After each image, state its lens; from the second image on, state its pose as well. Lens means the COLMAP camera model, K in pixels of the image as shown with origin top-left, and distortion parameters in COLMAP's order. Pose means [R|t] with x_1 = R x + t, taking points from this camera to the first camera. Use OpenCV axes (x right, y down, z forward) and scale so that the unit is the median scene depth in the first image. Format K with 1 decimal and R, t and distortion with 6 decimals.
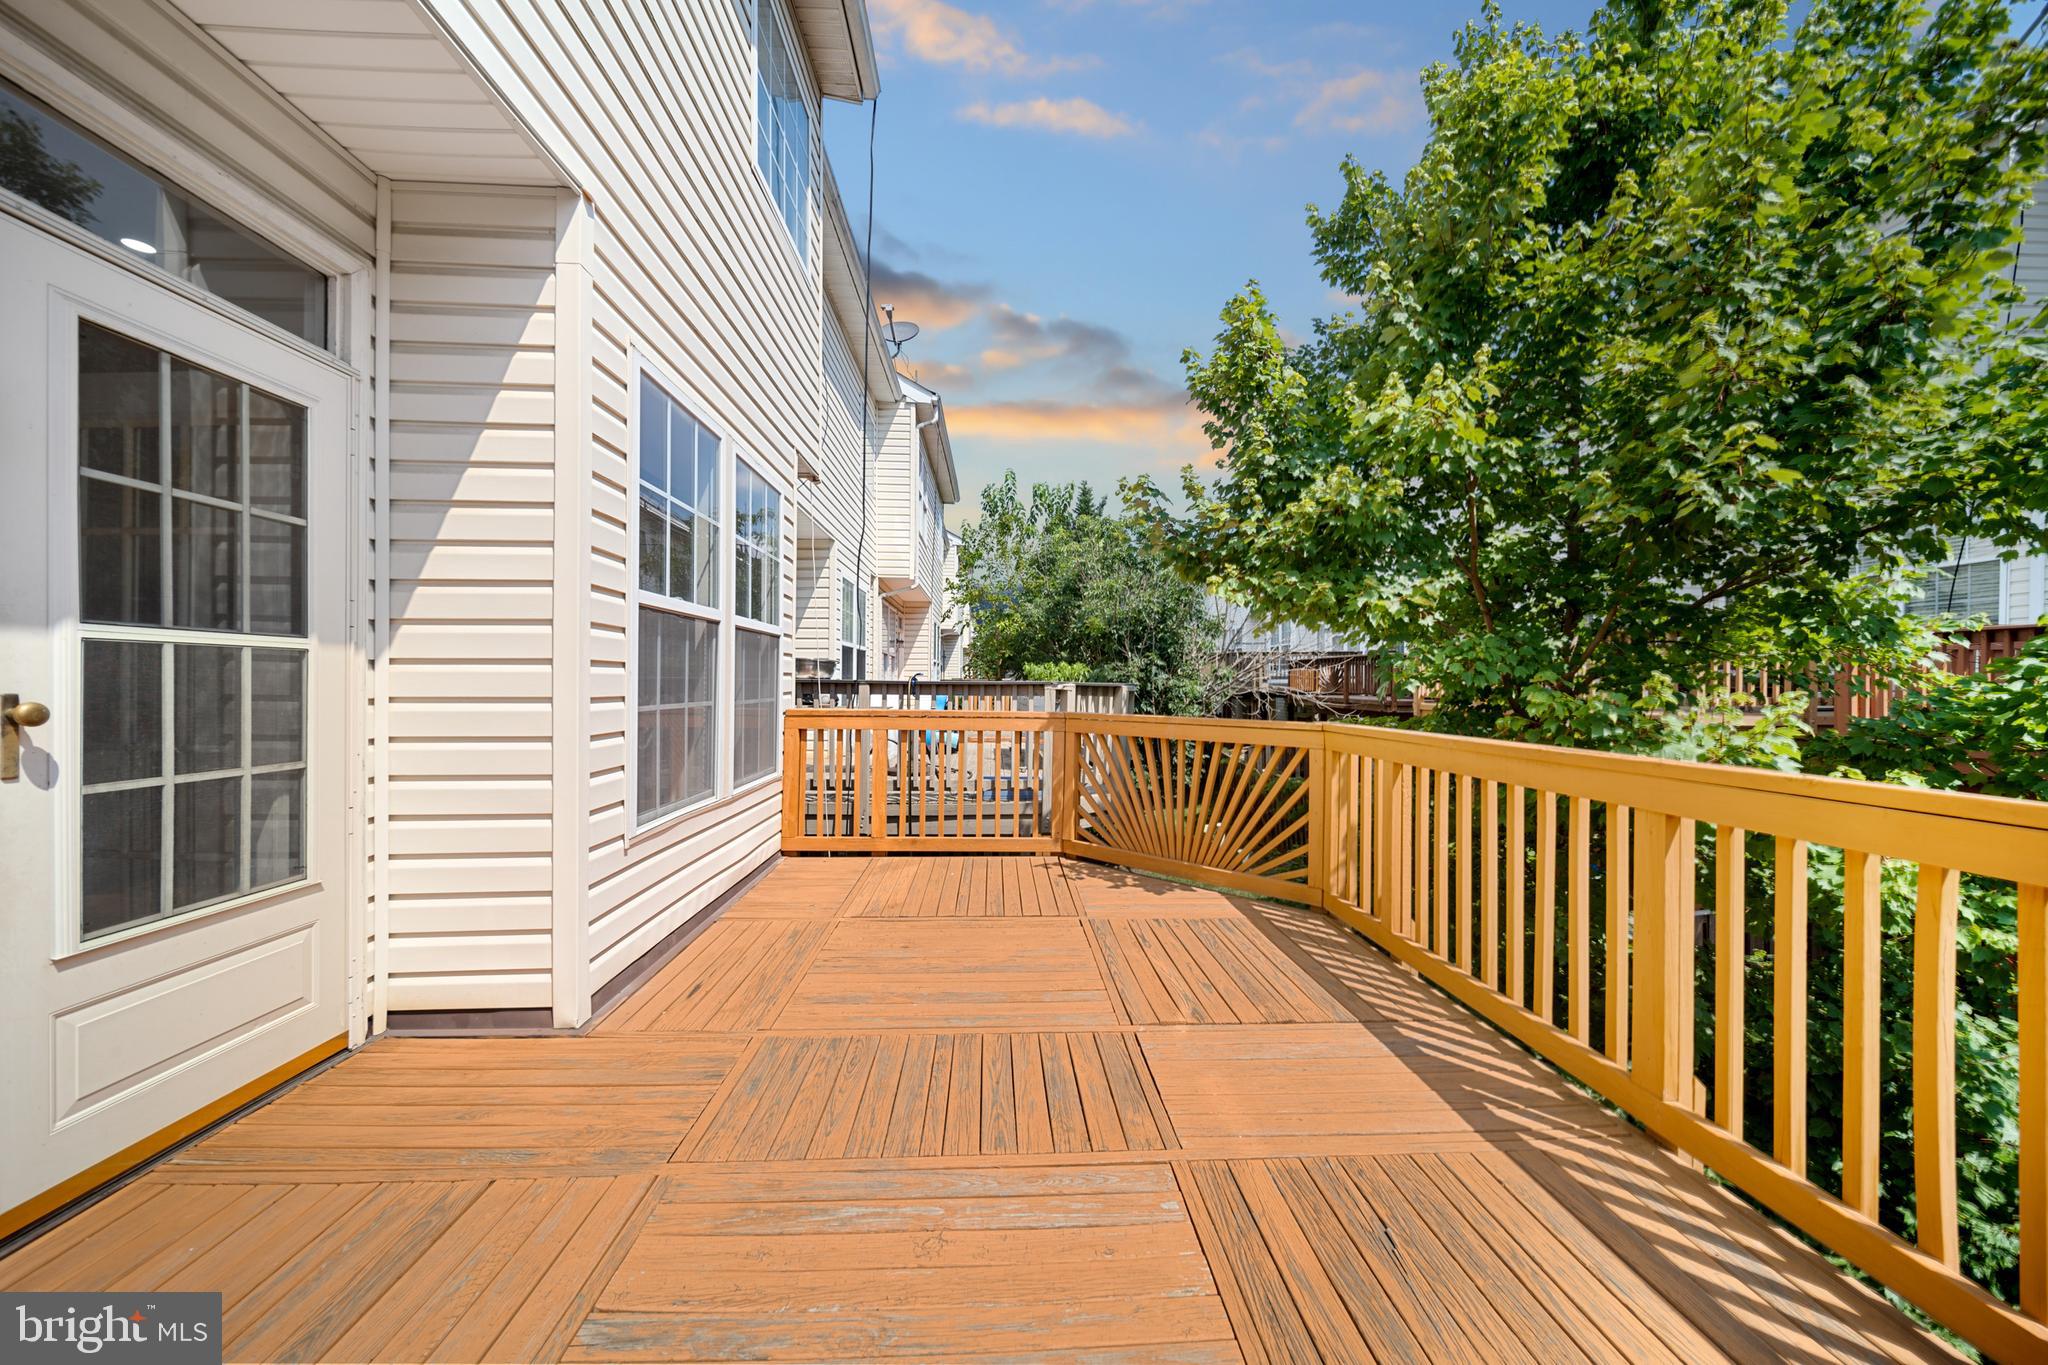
lens RADIAL K [[718.2, 0, 1026.6], [0, 718.2, 682.6], [0, 0, 1]] dist [-0.007214, -0.000154]
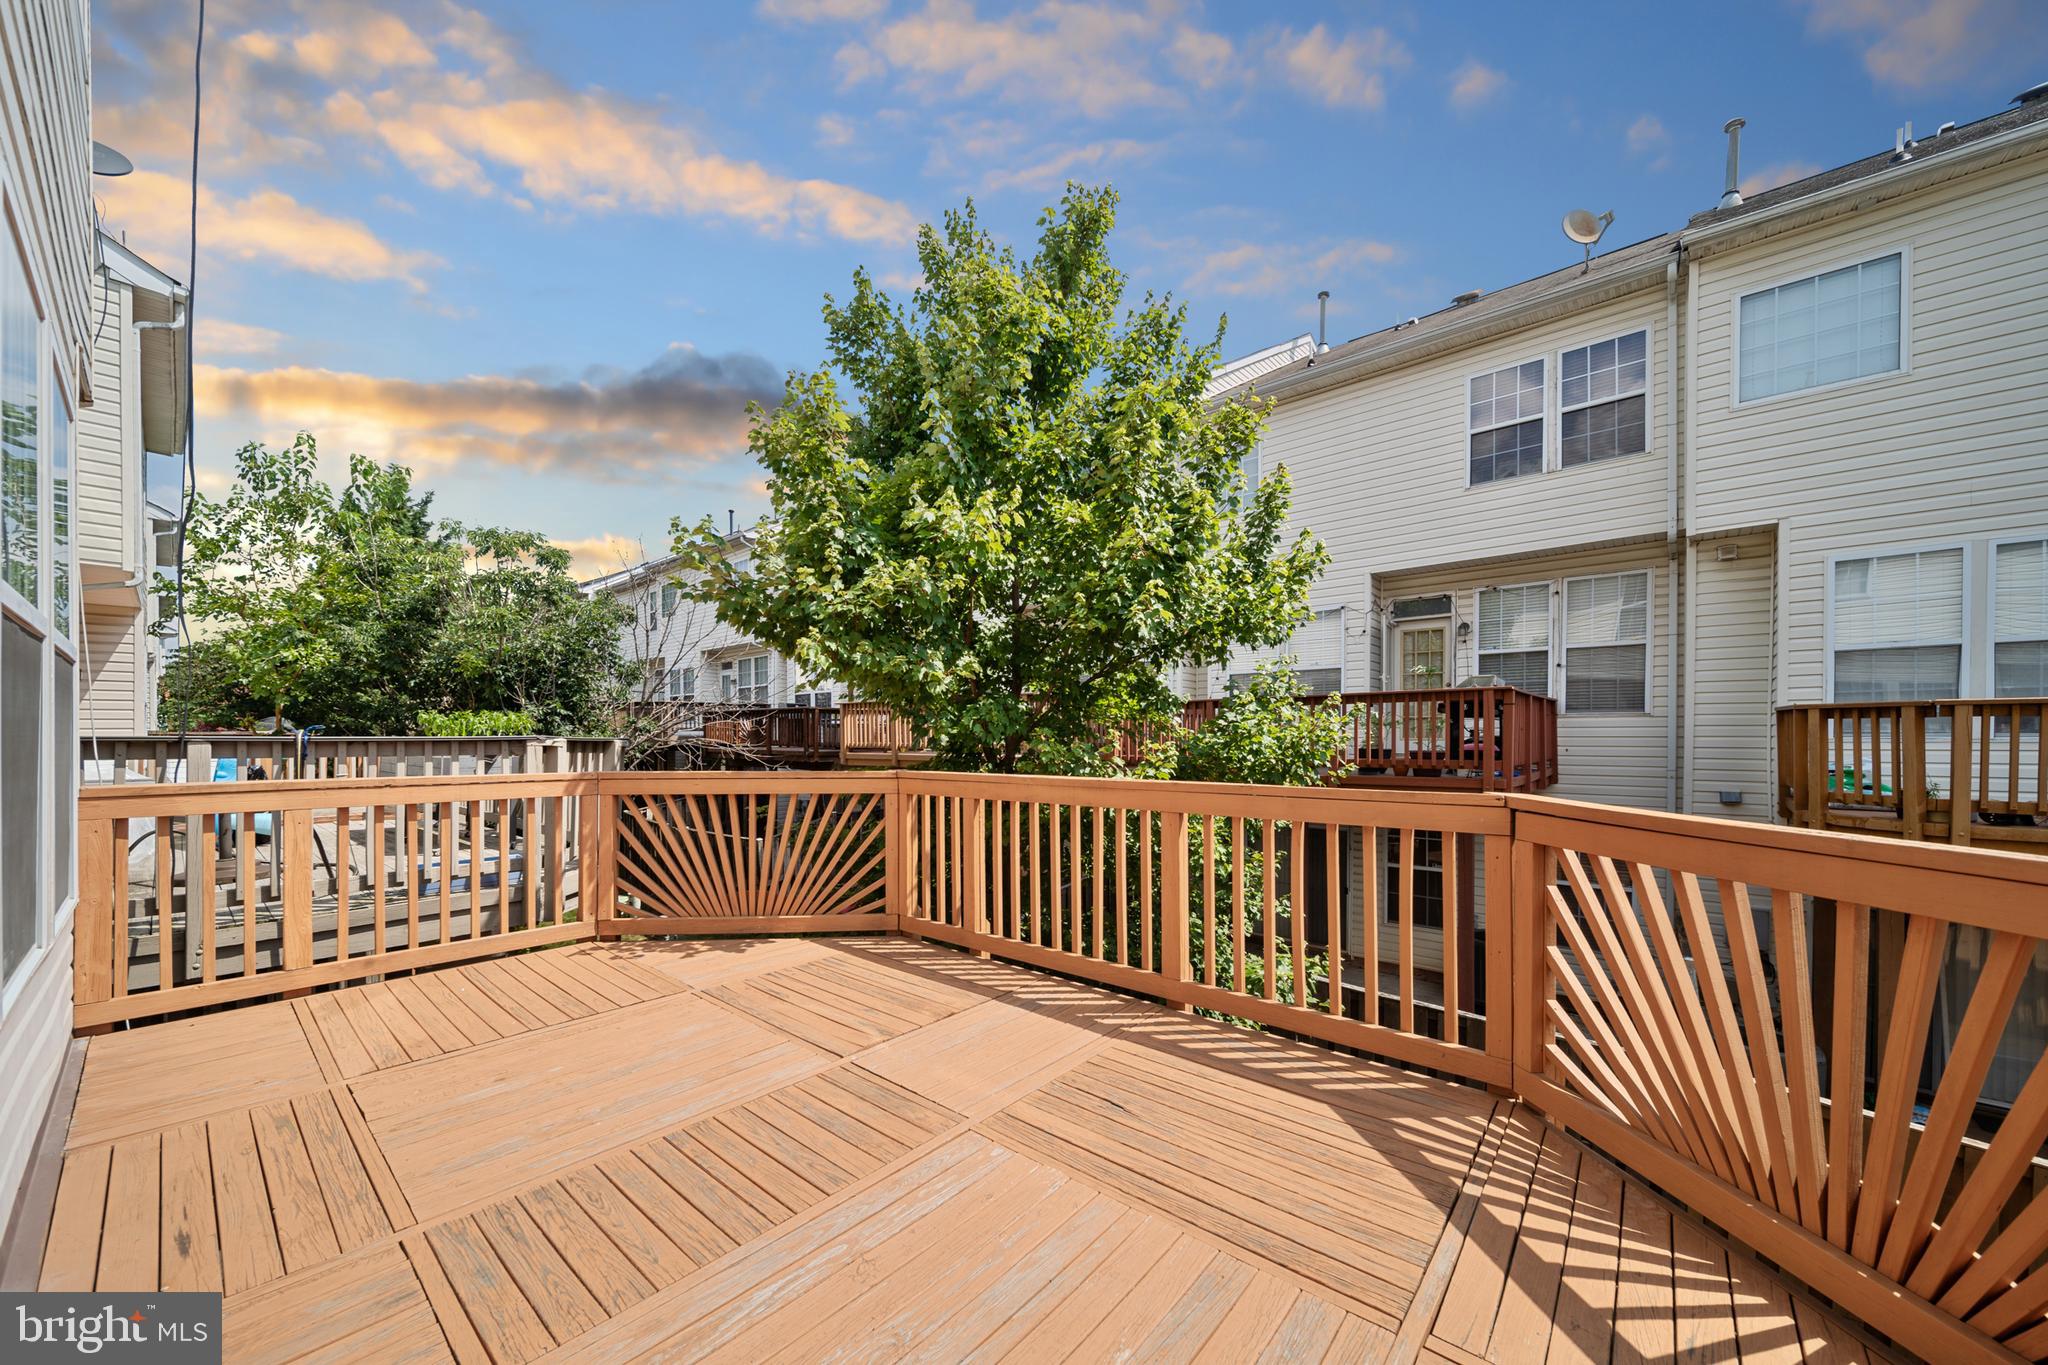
lens RADIAL K [[738.4, 0, 1027.7], [0, 738.4, 731.1], [0, 0, 1]] dist [-0.000829, -0.000571]
pose [[0.683498, -0.003190, 0.729945, -0.315333], [0.005752, 0.999983, -0.001016, -0.006098], [-0.729930, 0.004893, 0.683505, 0.026402]]
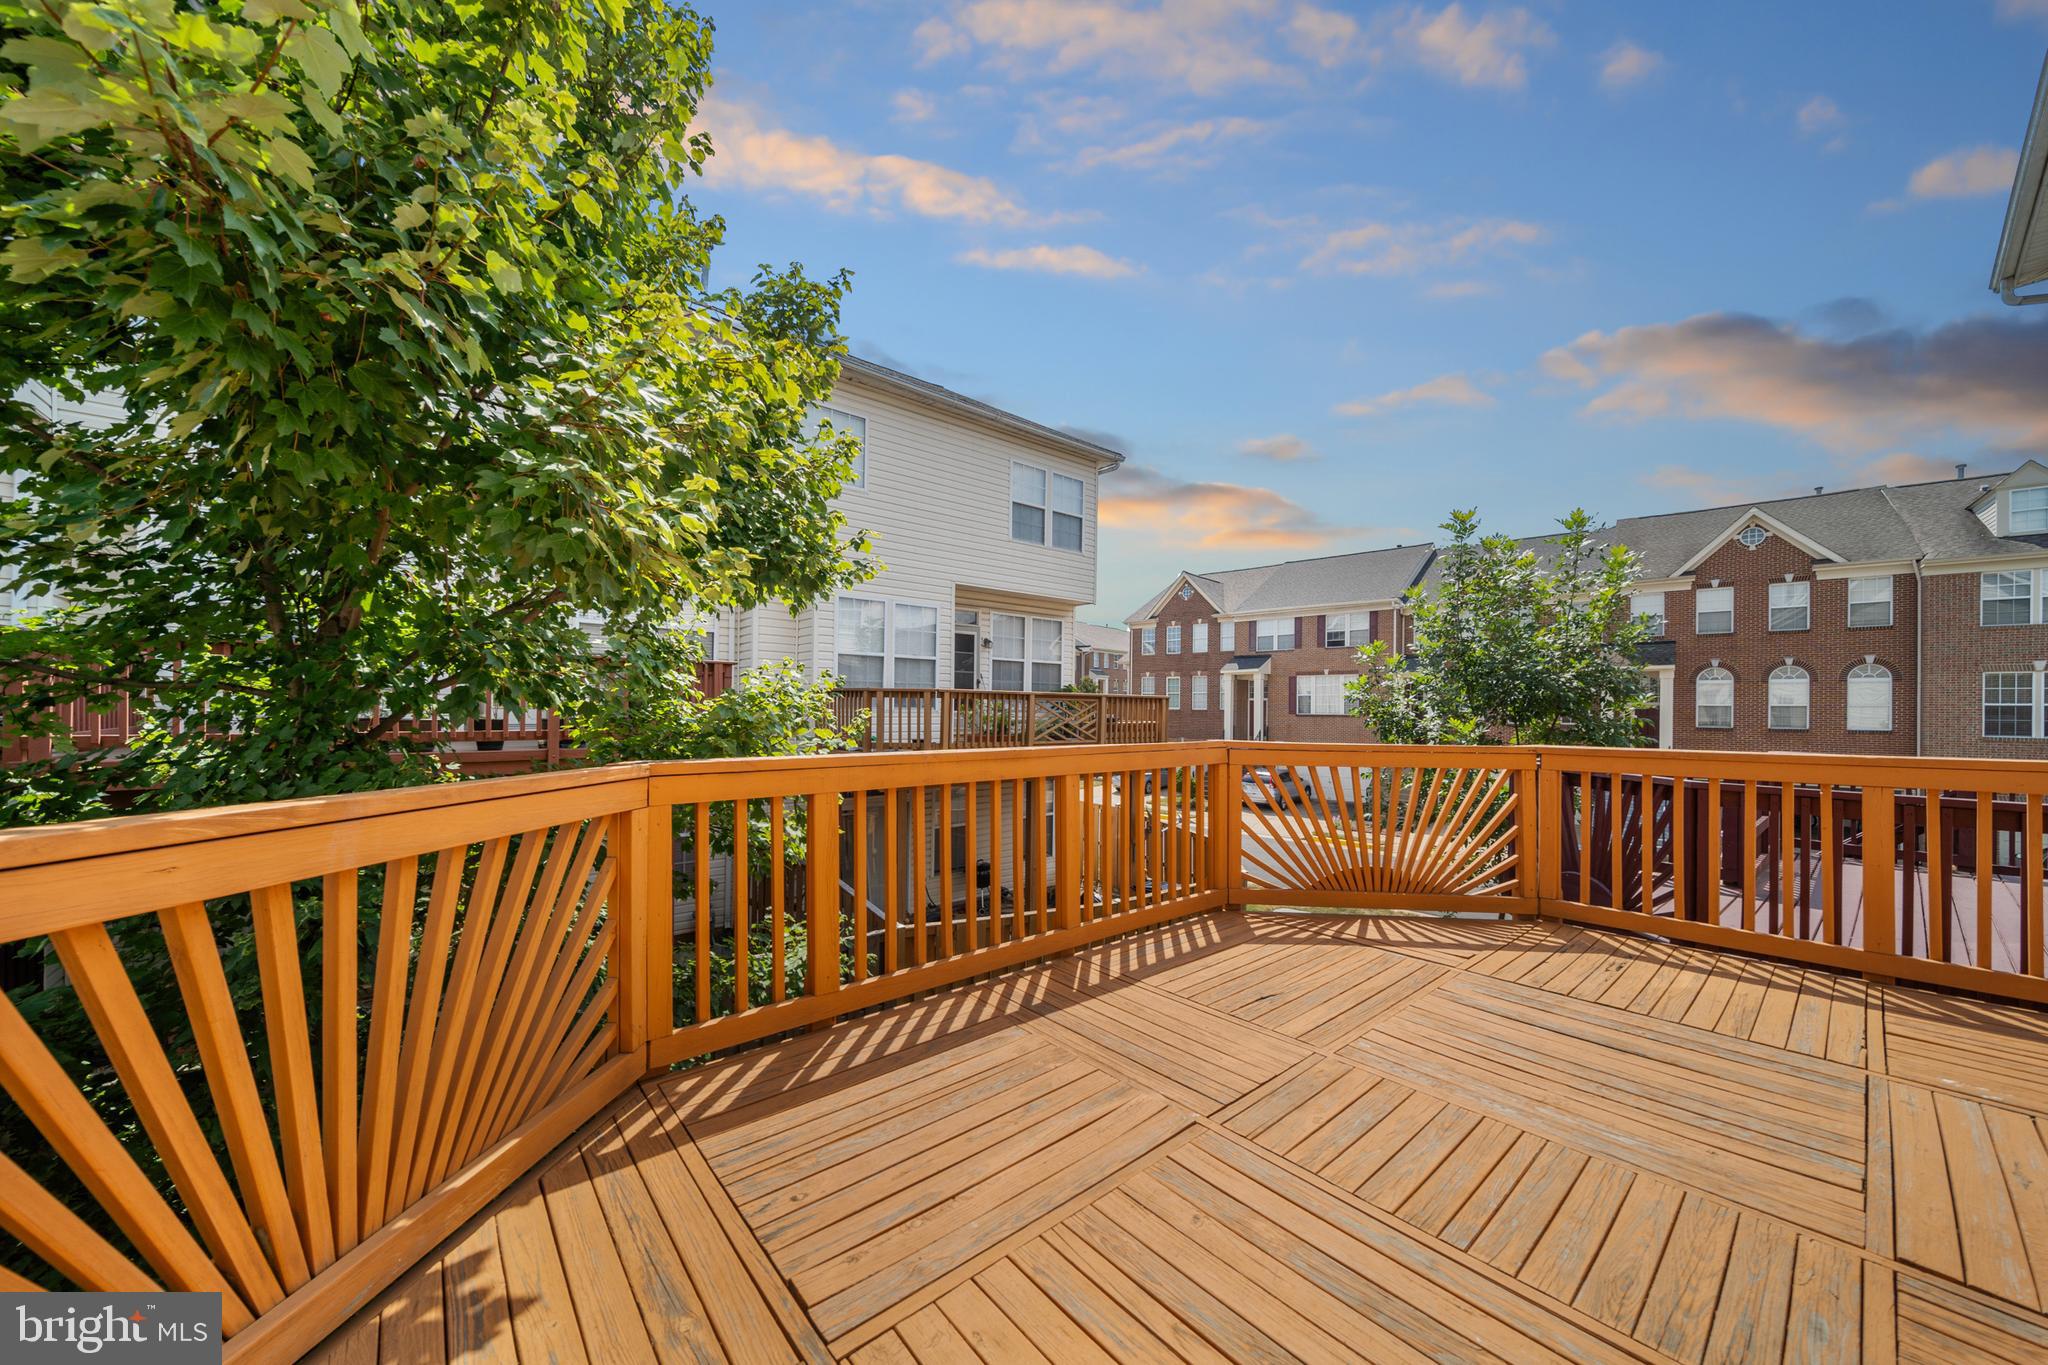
lens RADIAL K [[731.3, 0, 1024.8], [0, 731.3, 703.7], [0, 0, 1]] dist [-0.000710, -0.000272]
pose [[-0.615687, -0.002215, 0.787988, -0.256675], [-0.010258, 0.999934, -0.005204, 0.008178], [-0.787924, -0.011287, -0.615669, 1.119741]]
